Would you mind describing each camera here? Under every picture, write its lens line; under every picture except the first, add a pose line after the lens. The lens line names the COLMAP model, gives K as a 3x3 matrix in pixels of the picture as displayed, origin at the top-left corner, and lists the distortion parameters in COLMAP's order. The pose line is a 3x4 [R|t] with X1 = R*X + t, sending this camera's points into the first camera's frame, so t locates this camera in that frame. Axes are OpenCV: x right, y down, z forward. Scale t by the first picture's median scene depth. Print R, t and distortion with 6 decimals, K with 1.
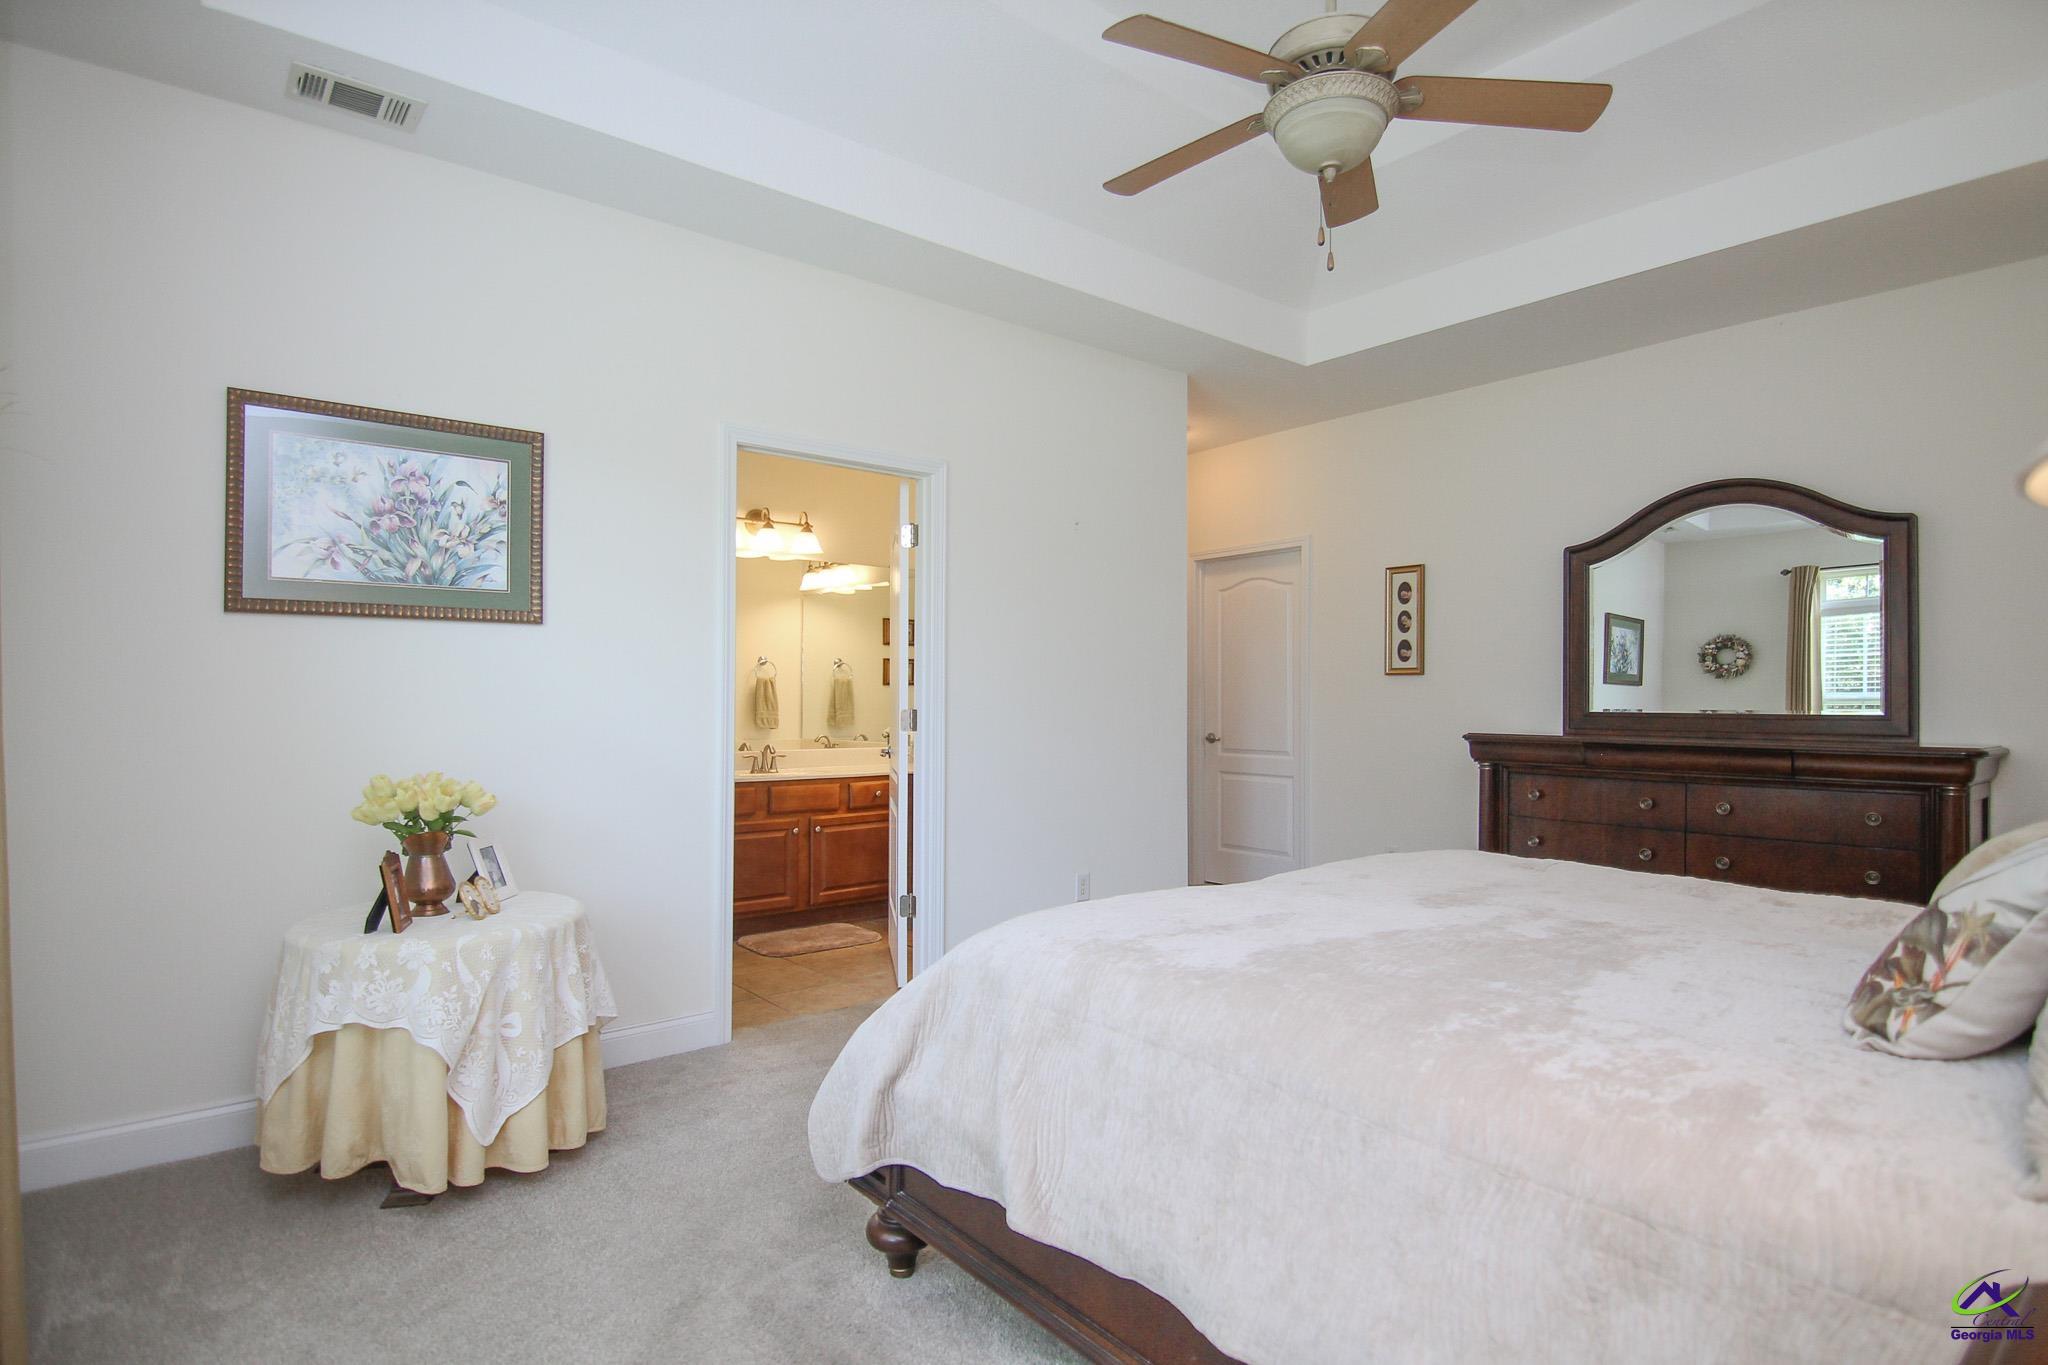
lens RADIAL K [[1092.6, 0, 1008.0], [0, 1092.6, 686.9], [0, 0, 1]] dist [-0.000445, -0.001349]
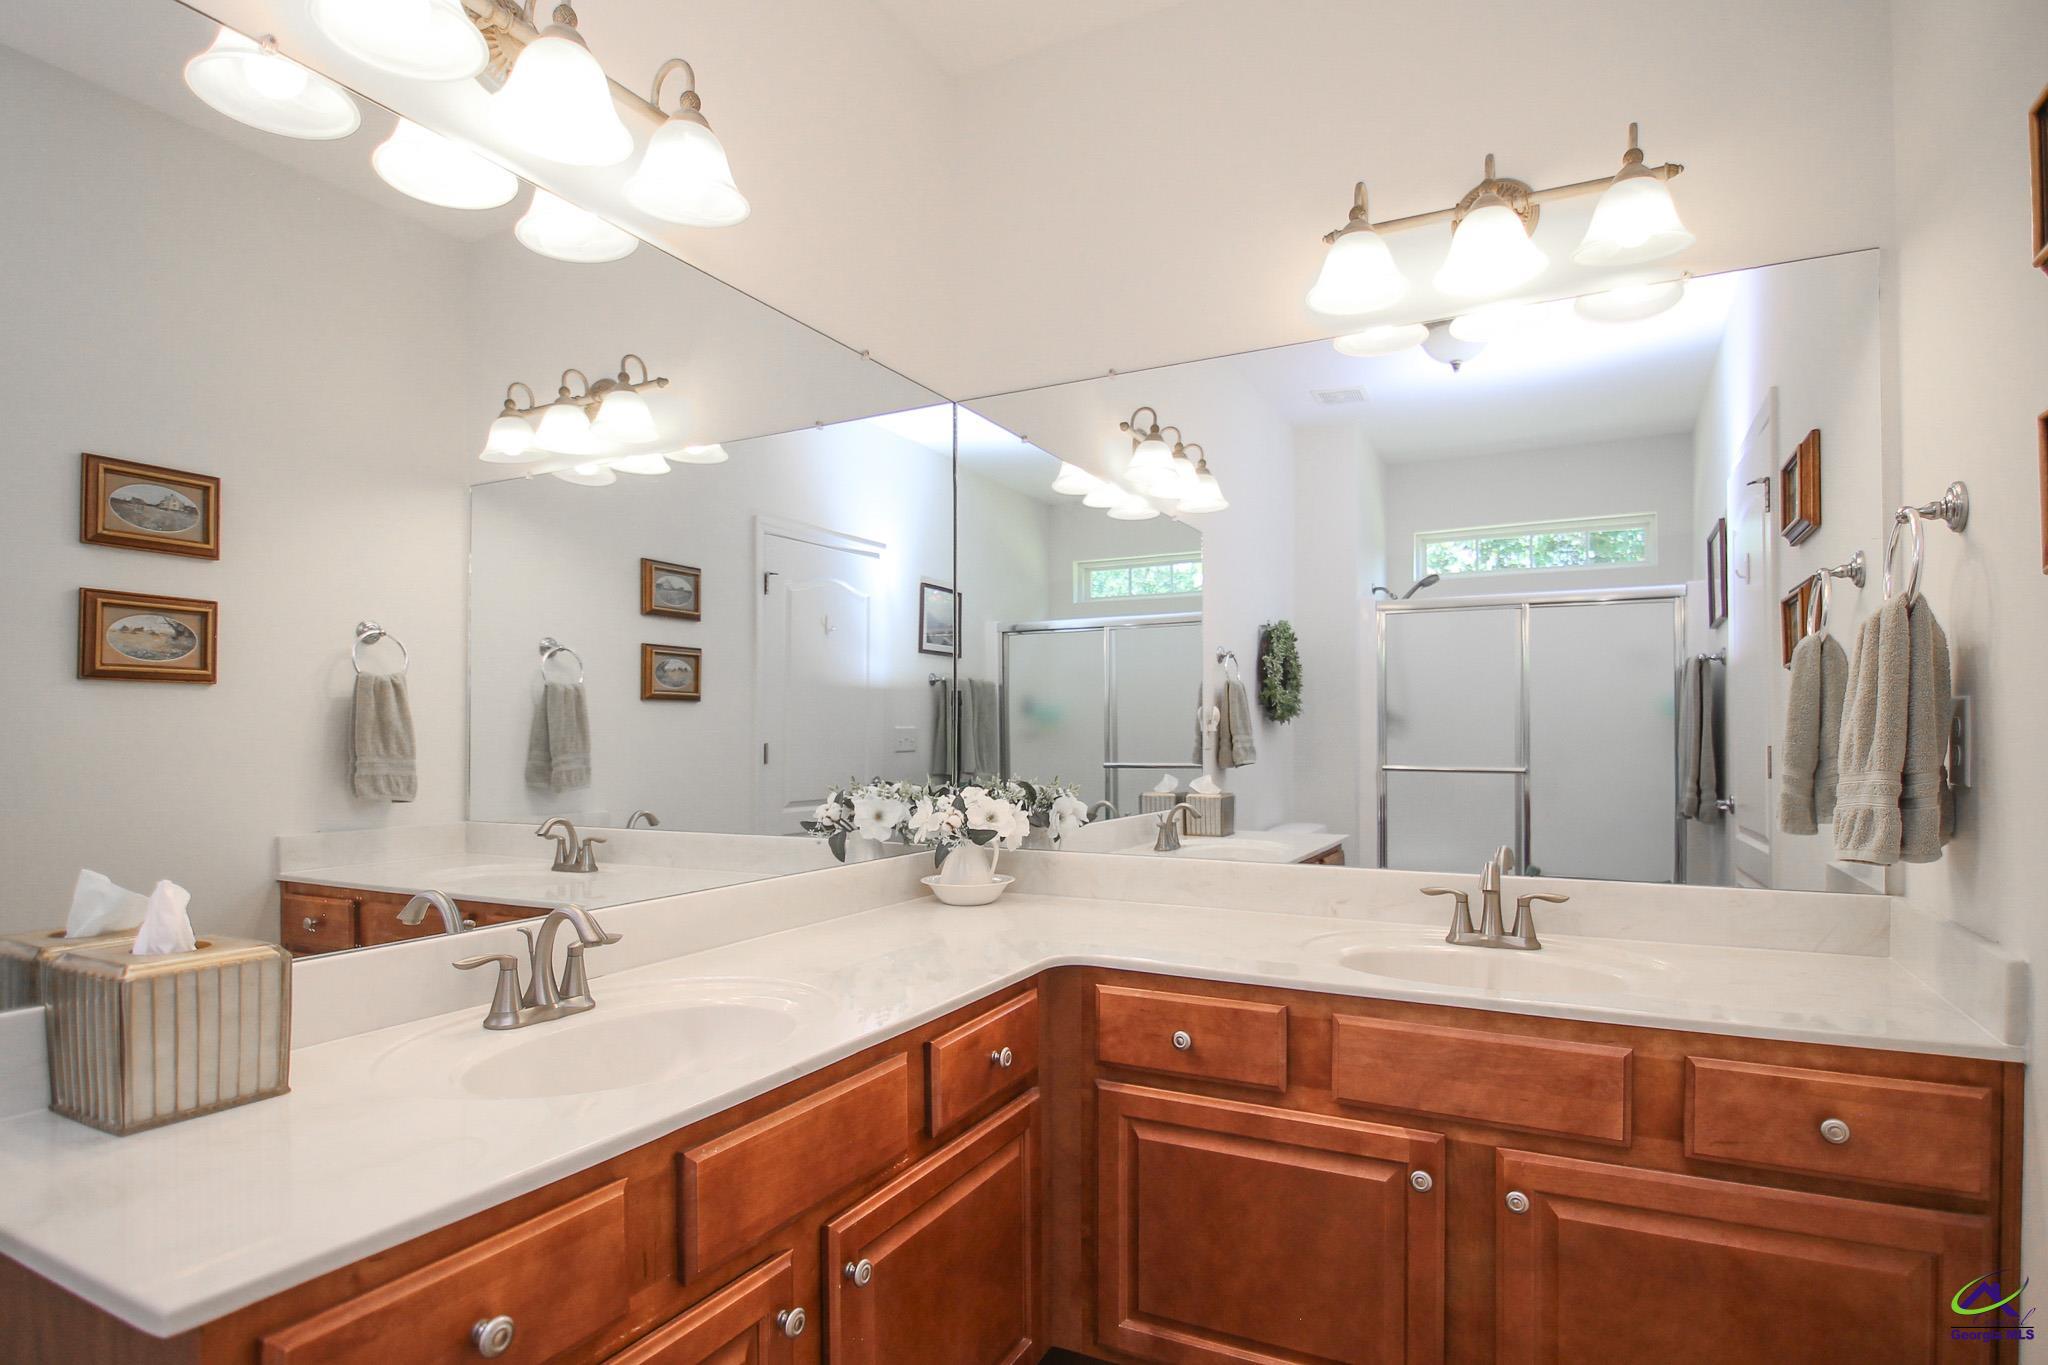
lens RADIAL K [[1092.6, 0, 1008.0], [0, 1092.6, 686.9], [0, 0, 1]] dist [-0.000445, -0.001349]
pose [[0.918705, 0.008029, 0.394862, -0.261590], [0.002706, 0.999642, -0.026622, 0.011495], [-0.394934, 0.025527, 0.918355, 0.842388]]
